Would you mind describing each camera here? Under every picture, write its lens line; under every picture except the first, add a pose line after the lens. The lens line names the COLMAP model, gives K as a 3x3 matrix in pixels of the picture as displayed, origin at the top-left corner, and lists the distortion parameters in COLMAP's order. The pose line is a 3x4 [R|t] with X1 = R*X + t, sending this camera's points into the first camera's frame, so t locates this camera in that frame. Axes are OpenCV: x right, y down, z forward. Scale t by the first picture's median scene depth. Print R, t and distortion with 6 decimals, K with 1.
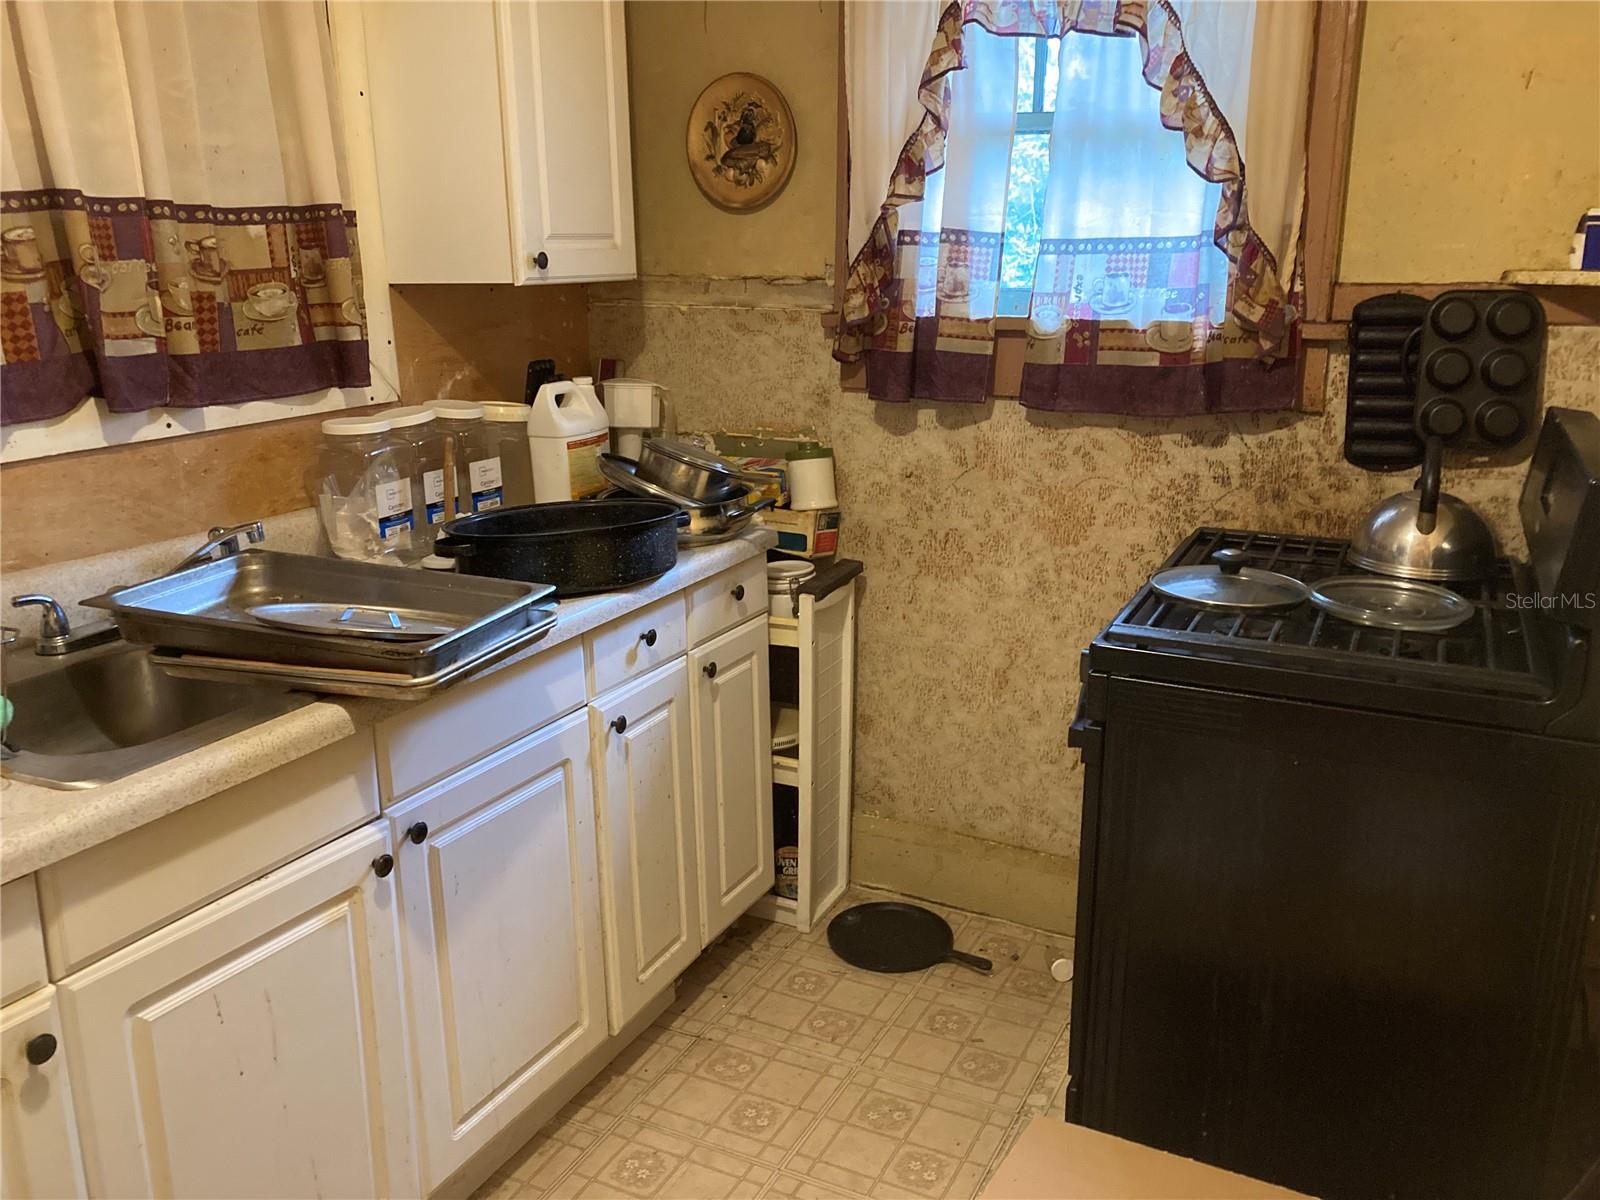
lens RADIAL K [[1314.5, 0, 802.5], [0, 1314.5, 583.1], [0, 0, 1]] dist [0.036688, -0.050543]
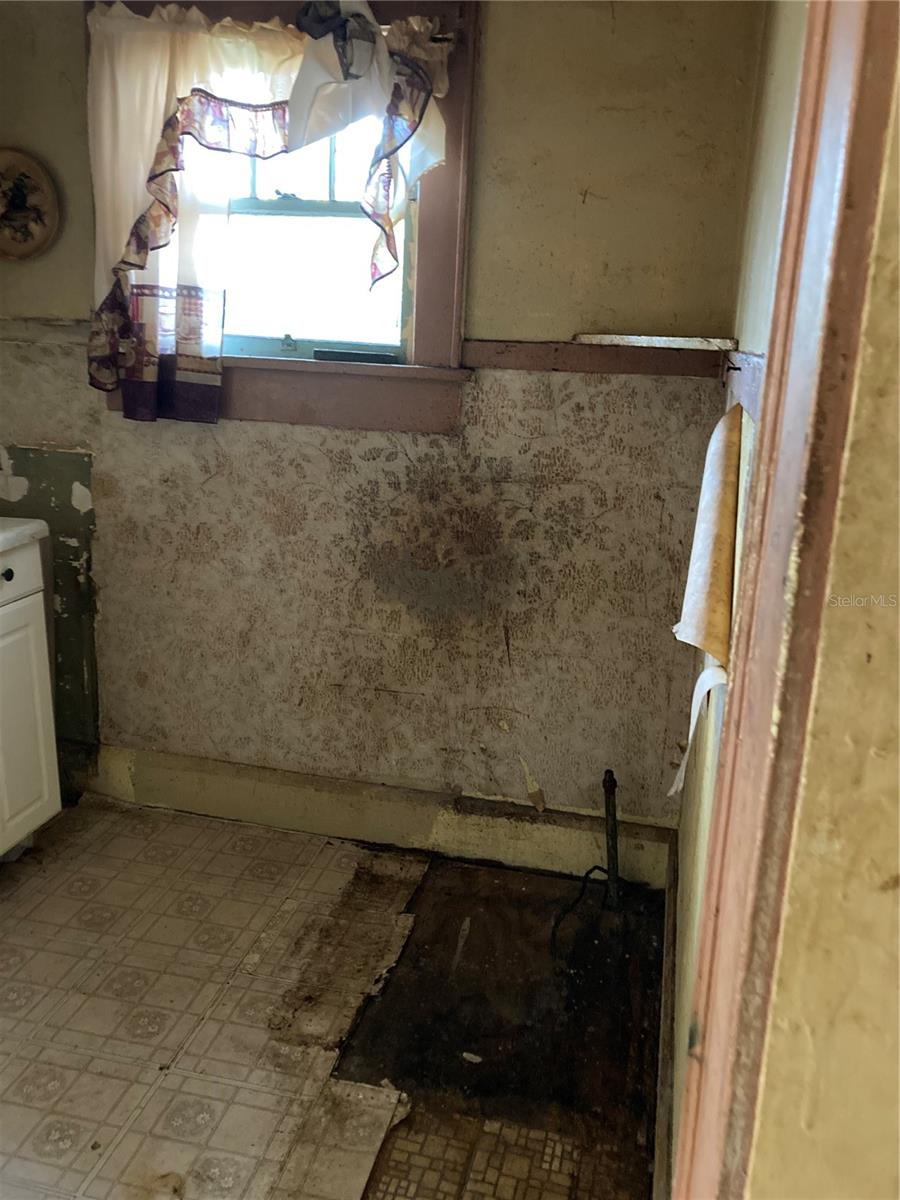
lens RADIAL K [[985.9, 0, 456.9], [0, 985.9, 593.8], [0, 0, 1]] dist [0.036688, -0.050543]
pose [[0.971976, -0.019957, 0.234231, 0.141364], [0.015154, 0.999637, 0.022288, 0.010866], [-0.234591, -0.018114, 0.971925, 0.007467]]
